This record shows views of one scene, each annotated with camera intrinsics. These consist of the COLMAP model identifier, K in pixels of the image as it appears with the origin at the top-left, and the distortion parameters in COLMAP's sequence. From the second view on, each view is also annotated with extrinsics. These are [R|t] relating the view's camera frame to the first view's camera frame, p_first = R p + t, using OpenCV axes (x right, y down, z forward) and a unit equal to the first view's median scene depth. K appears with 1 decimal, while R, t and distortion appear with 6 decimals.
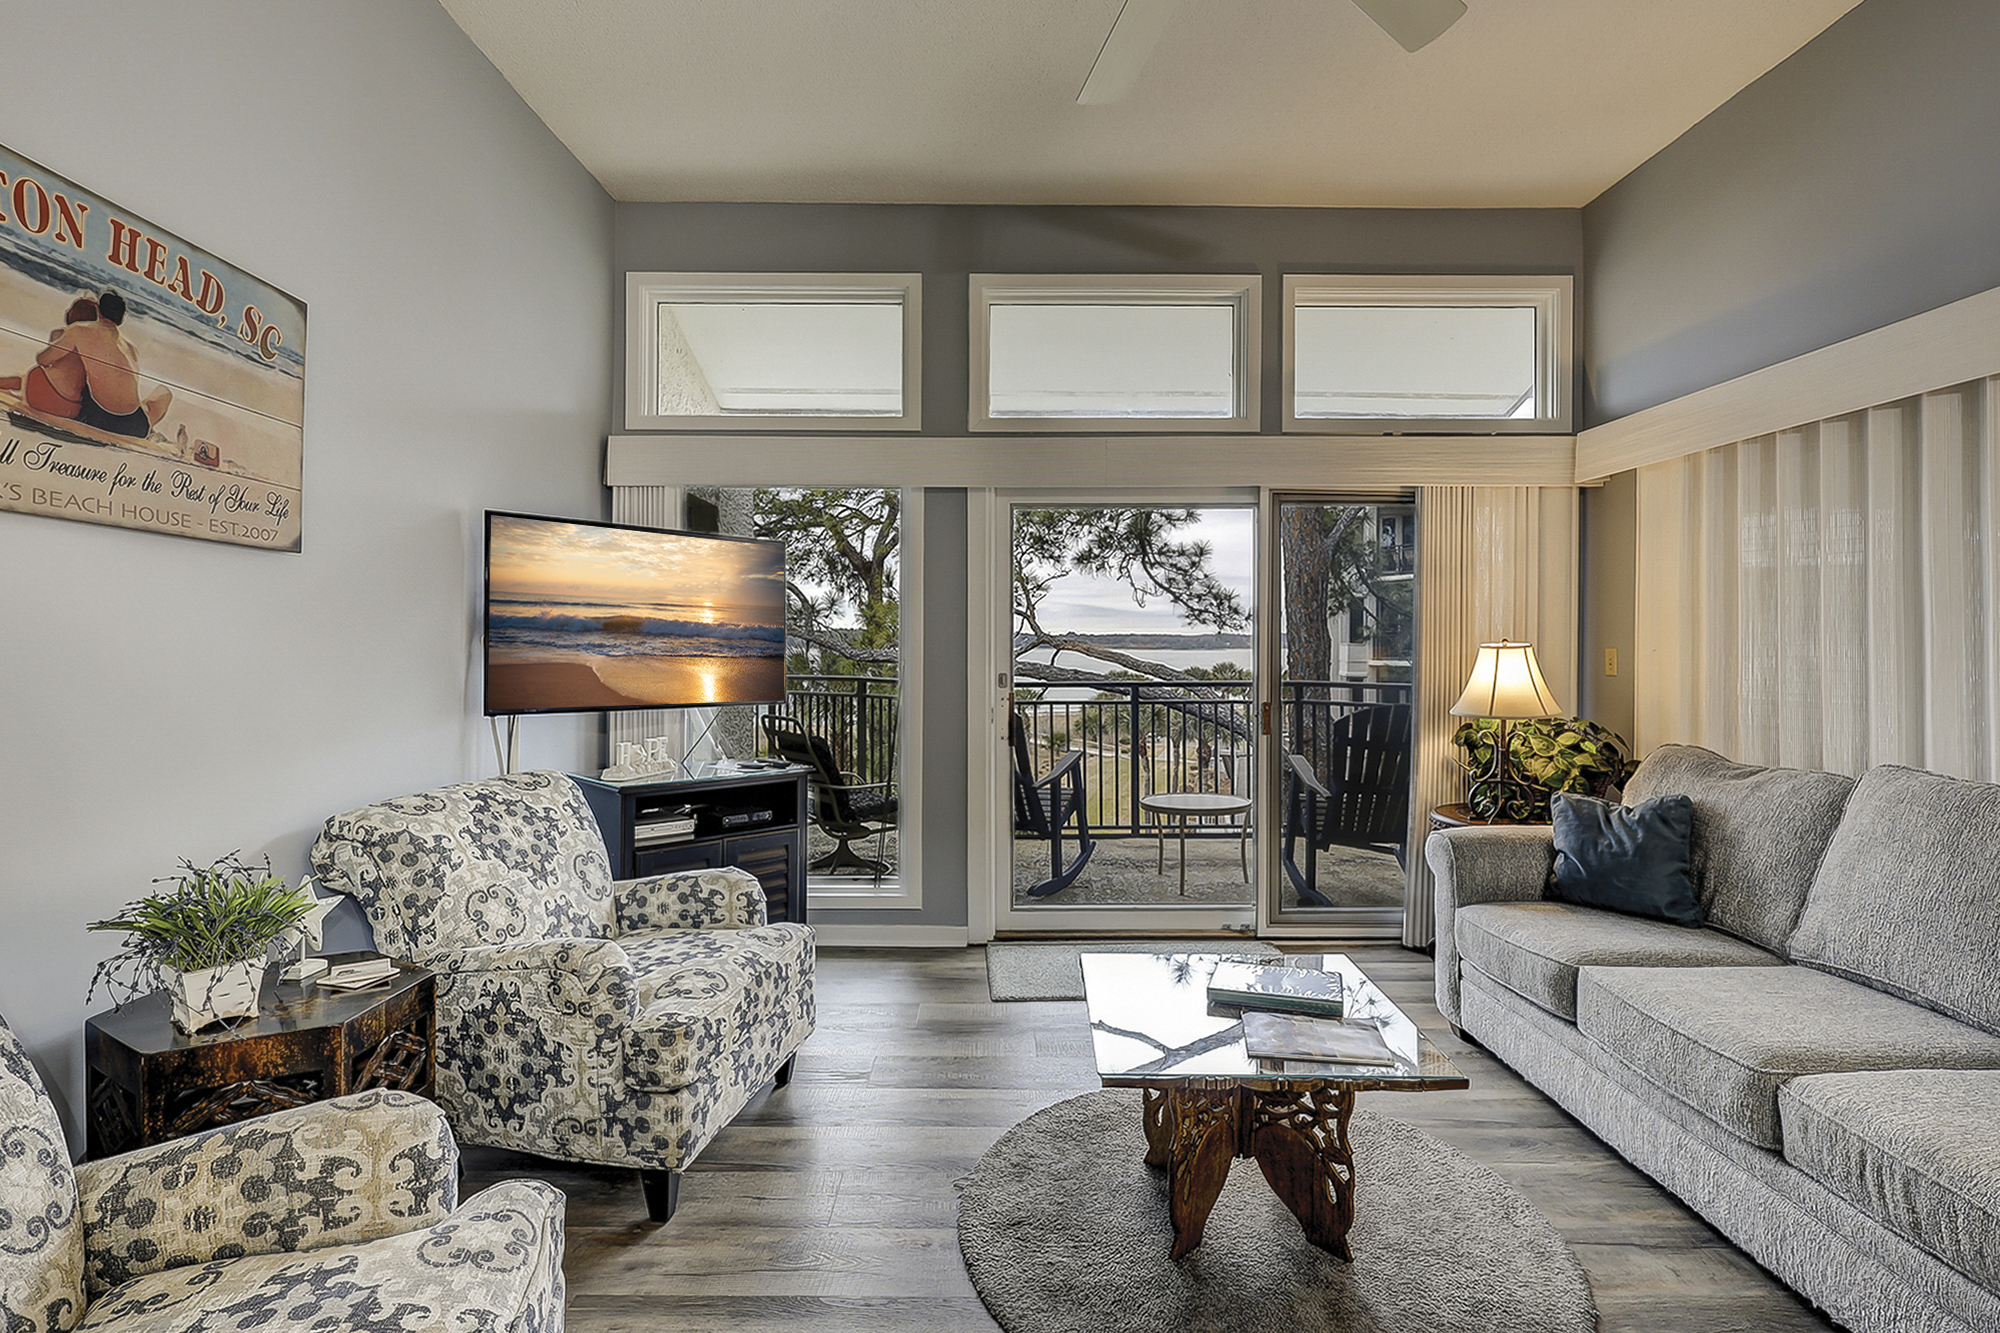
lens RADIAL K [[974.6, 0, 1011.2], [0, 974.6, 646.5], [0, 0, 1]] dist [-0.005897, 0.000298]
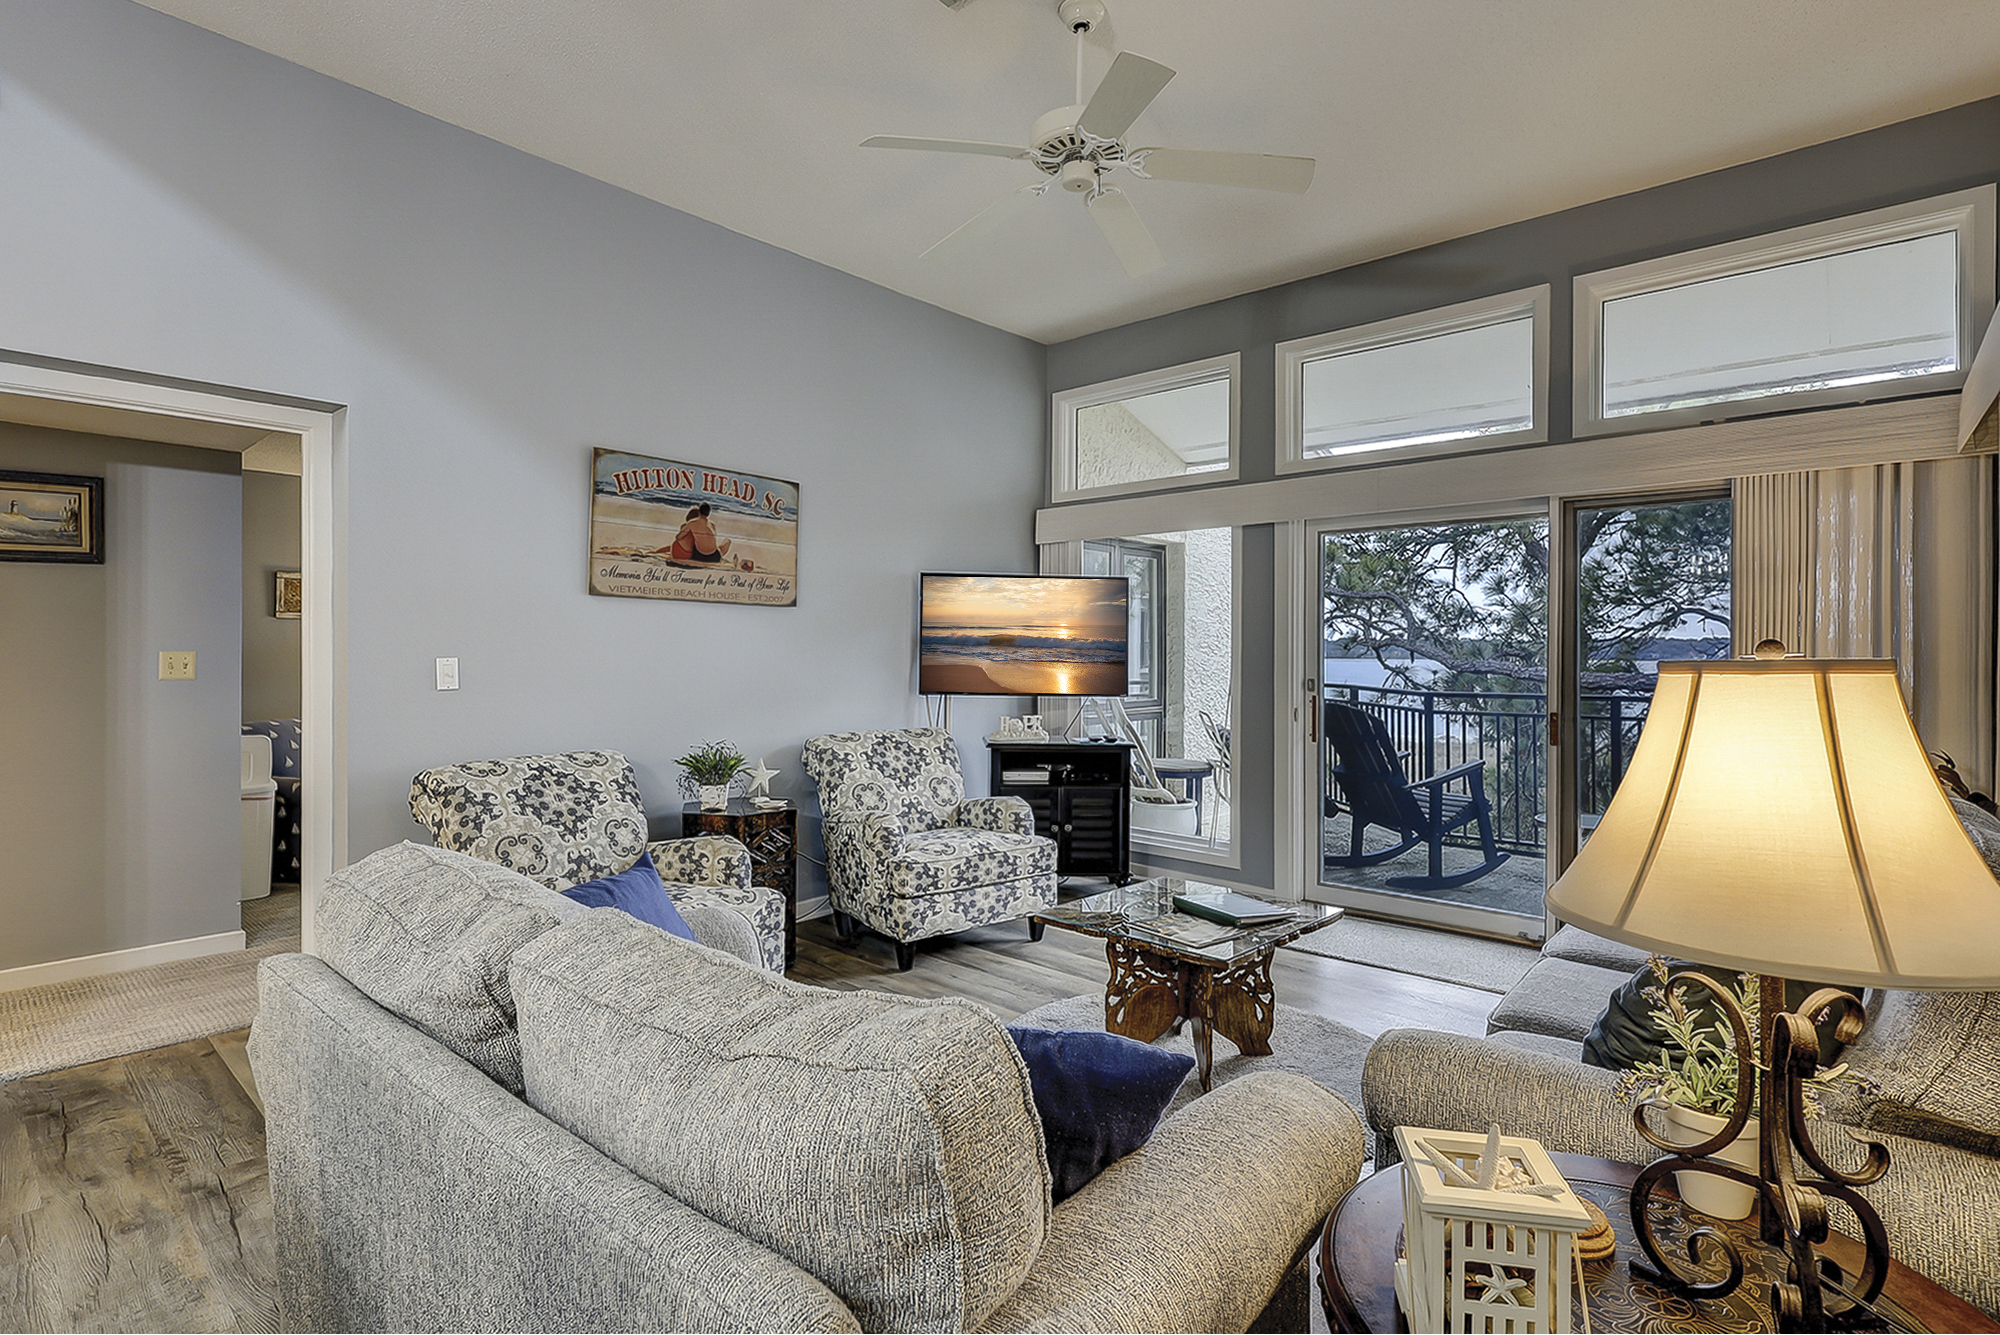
lens RADIAL K [[974.6, 0, 983.6], [0, 974.6, 655.8], [0, 0, 1]] dist [-0.005897, 0.000298]
pose [[0.732737, 0.003191, -0.680505, 0.684995], [-0.004528, 0.999990, -0.000186, 0.002715], [0.680497, 0.003218, 0.732744, -0.161094]]
